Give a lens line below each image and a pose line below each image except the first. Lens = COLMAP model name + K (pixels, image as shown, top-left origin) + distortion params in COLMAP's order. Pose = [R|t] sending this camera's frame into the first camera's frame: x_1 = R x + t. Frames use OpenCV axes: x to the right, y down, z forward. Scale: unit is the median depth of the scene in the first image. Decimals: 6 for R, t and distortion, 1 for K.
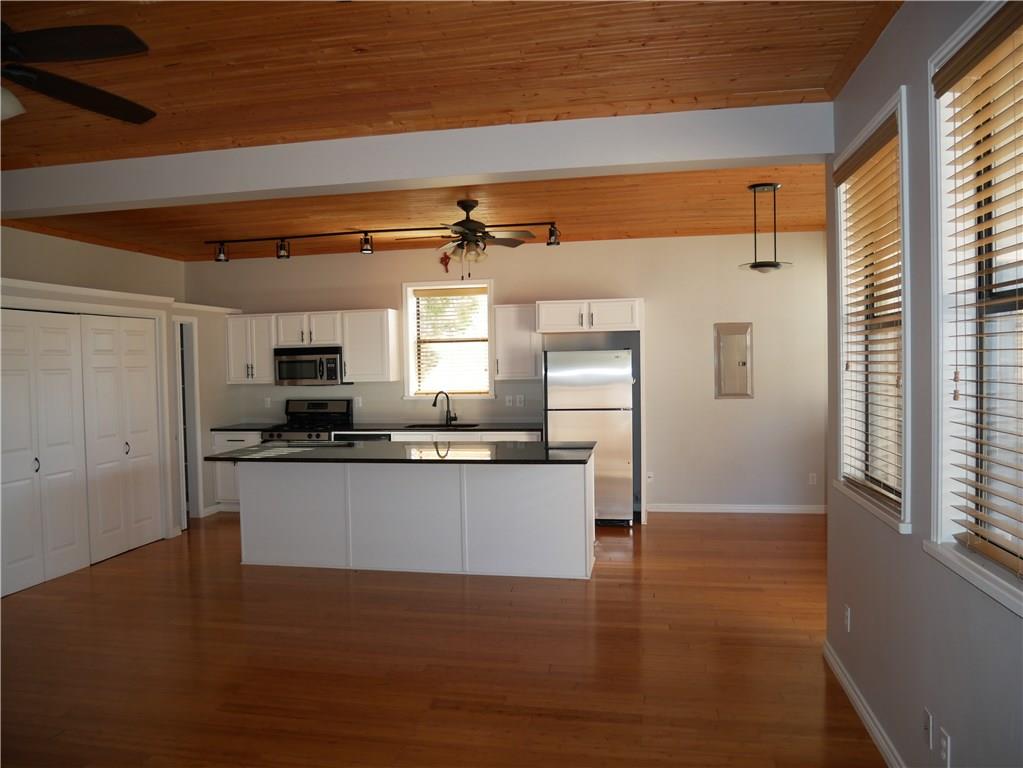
lens RADIAL K [[740.4, 0, 511.0], [0, 740.4, 383.2], [0, 0, 1]] dist [-0.075466, 0.031681]
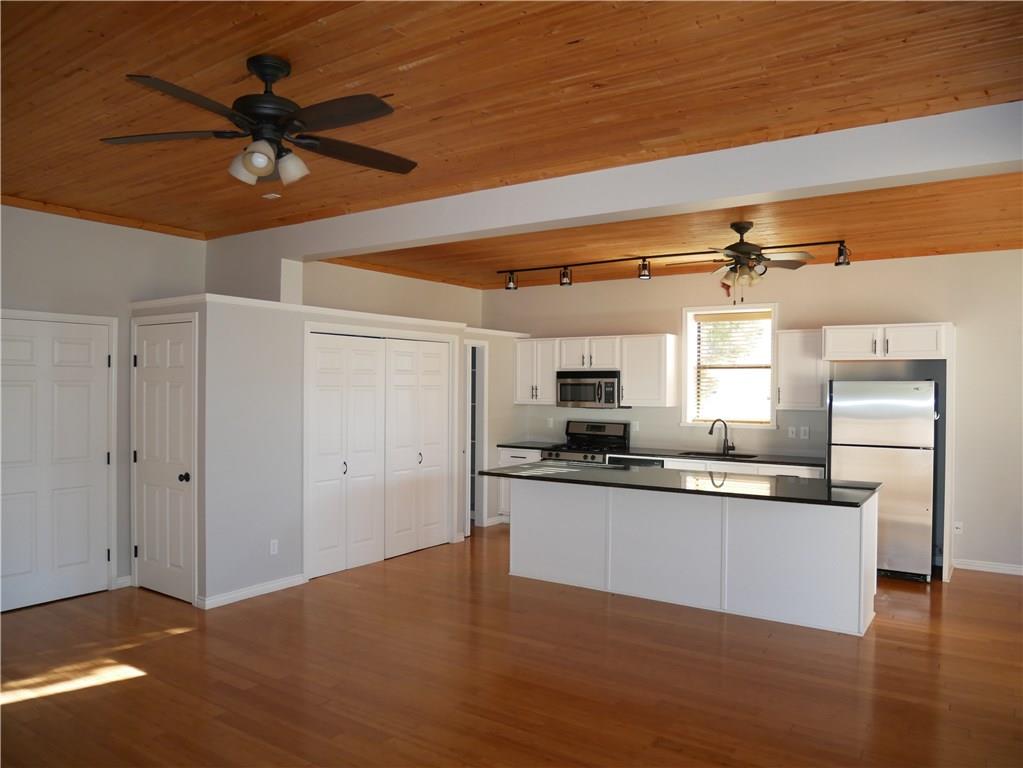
lens RADIAL K [[740.4, 0, 510.3], [0, 740.4, 382.9], [0, 0, 1]] dist [-0.075466, 0.031681]
pose [[0.916567, 0.024254, -0.399145, 0.040209], [-0.036596, 0.999058, -0.023328, -0.003995], [0.398204, 0.035989, 0.916591, 0.008127]]
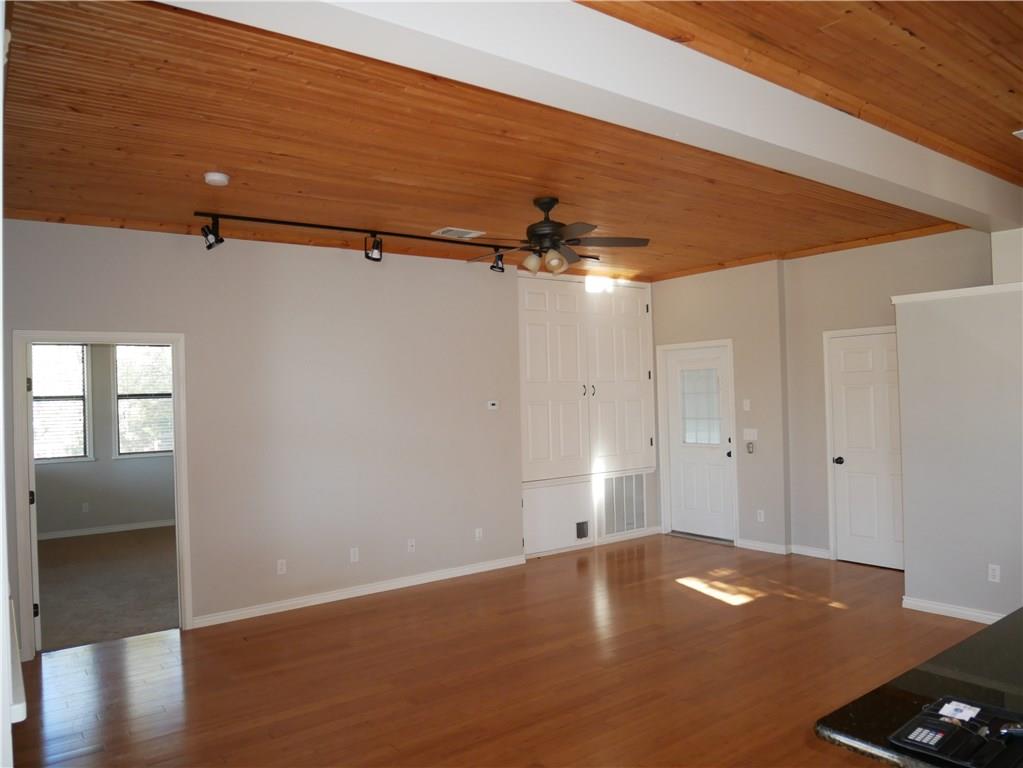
lens RADIAL K [[740.4, 0, 509.9], [0, 740.4, 385.4], [0, 0, 1]] dist [-0.075466, 0.031681]
pose [[-0.679886, 0.029457, -0.732726, 0.608446], [0.020213, 0.999566, 0.021429, -0.070965], [0.733040, -0.000241, -0.680186, 1.819706]]
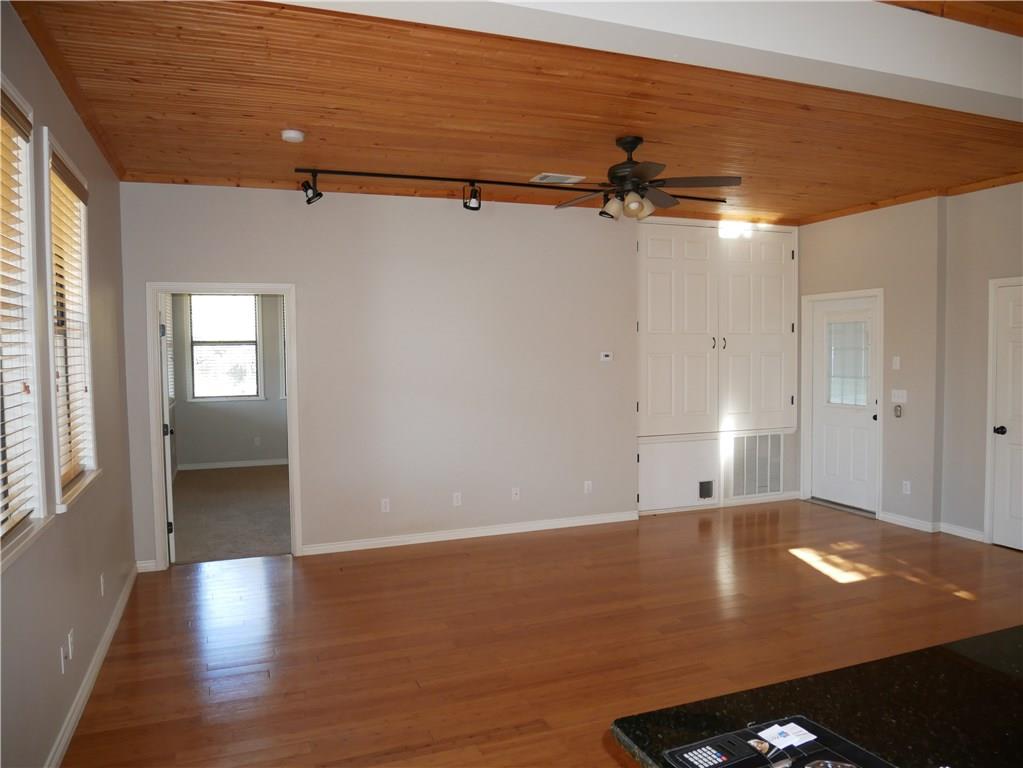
lens RADIAL K [[740.4, 0, 508.6], [0, 740.4, 385.5], [0, 0, 1]] dist [-0.075466, 0.031681]
pose [[-0.852881, 0.054111, -0.519294, 0.379110], [0.011931, 0.996375, 0.084229, -0.065735], [0.521969, 0.065642, -0.850435, 1.968296]]
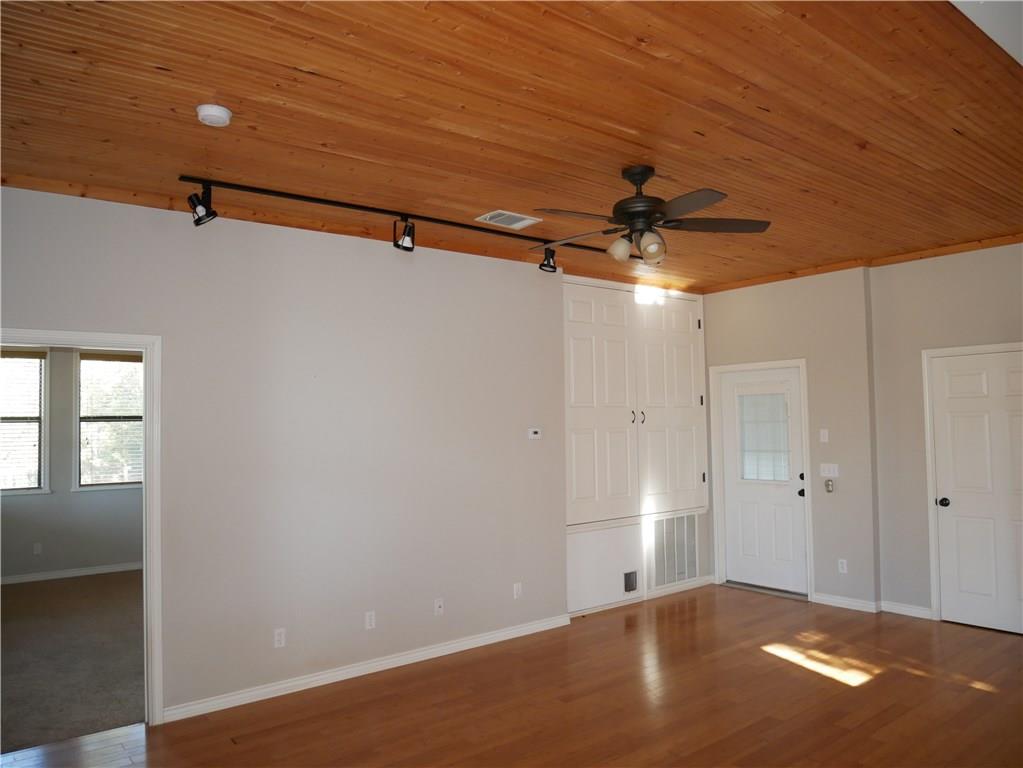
lens RADIAL K [[740.4, 0, 510.3], [0, 740.4, 385.7], [0, 0, 1]] dist [-0.075466, 0.031681]
pose [[-0.656705, -0.006646, -0.754119, 0.444463], [0.009118, 0.999818, -0.016751, -0.053226], [0.754093, -0.017877, -0.656525, 1.426399]]
